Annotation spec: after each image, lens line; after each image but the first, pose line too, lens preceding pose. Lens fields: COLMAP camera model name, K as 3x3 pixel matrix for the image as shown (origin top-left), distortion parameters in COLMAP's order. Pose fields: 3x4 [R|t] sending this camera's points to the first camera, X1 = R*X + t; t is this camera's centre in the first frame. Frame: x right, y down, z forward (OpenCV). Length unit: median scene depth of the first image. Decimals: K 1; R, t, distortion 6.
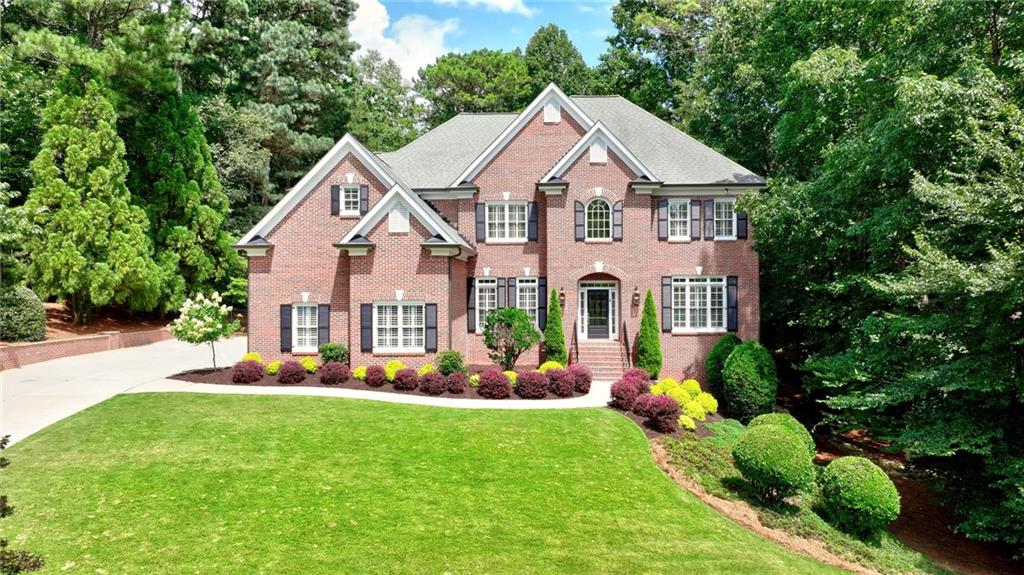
lens RADIAL K [[717.0, 0, 515.2], [0, 717.0, 286.0], [0, 0, 1]] dist [-0.006560, 0.024108]
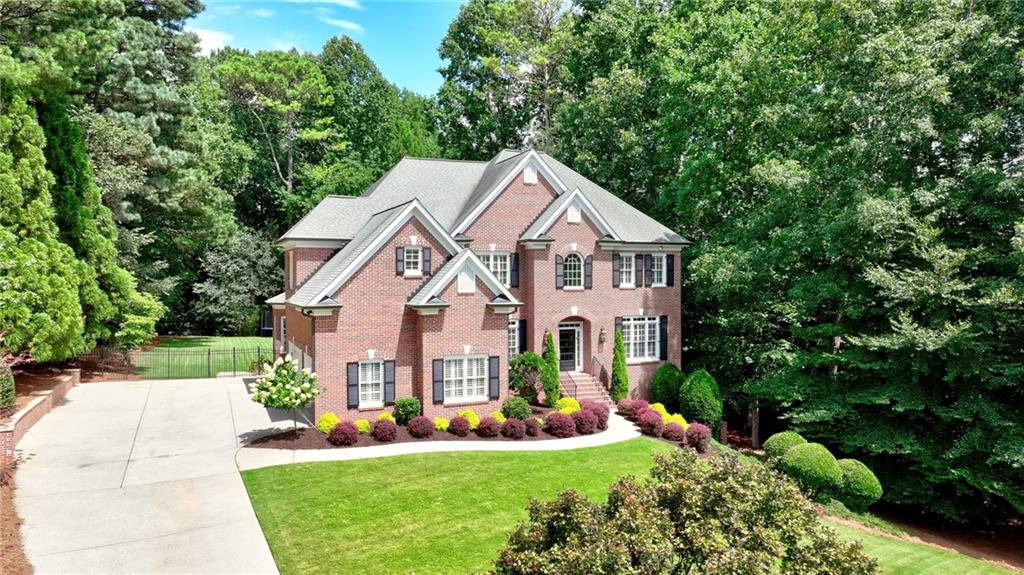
lens RADIAL K [[717.0, 0, 515.2], [0, 717.0, 286.0], [0, 0, 1]] dist [-0.006560, 0.024108]
pose [[0.905022, -0.005702, 0.425326, -0.468008], [-0.000273, 0.999902, 0.013986, -0.083843], [-0.425365, -0.012774, 0.904932, -0.021519]]
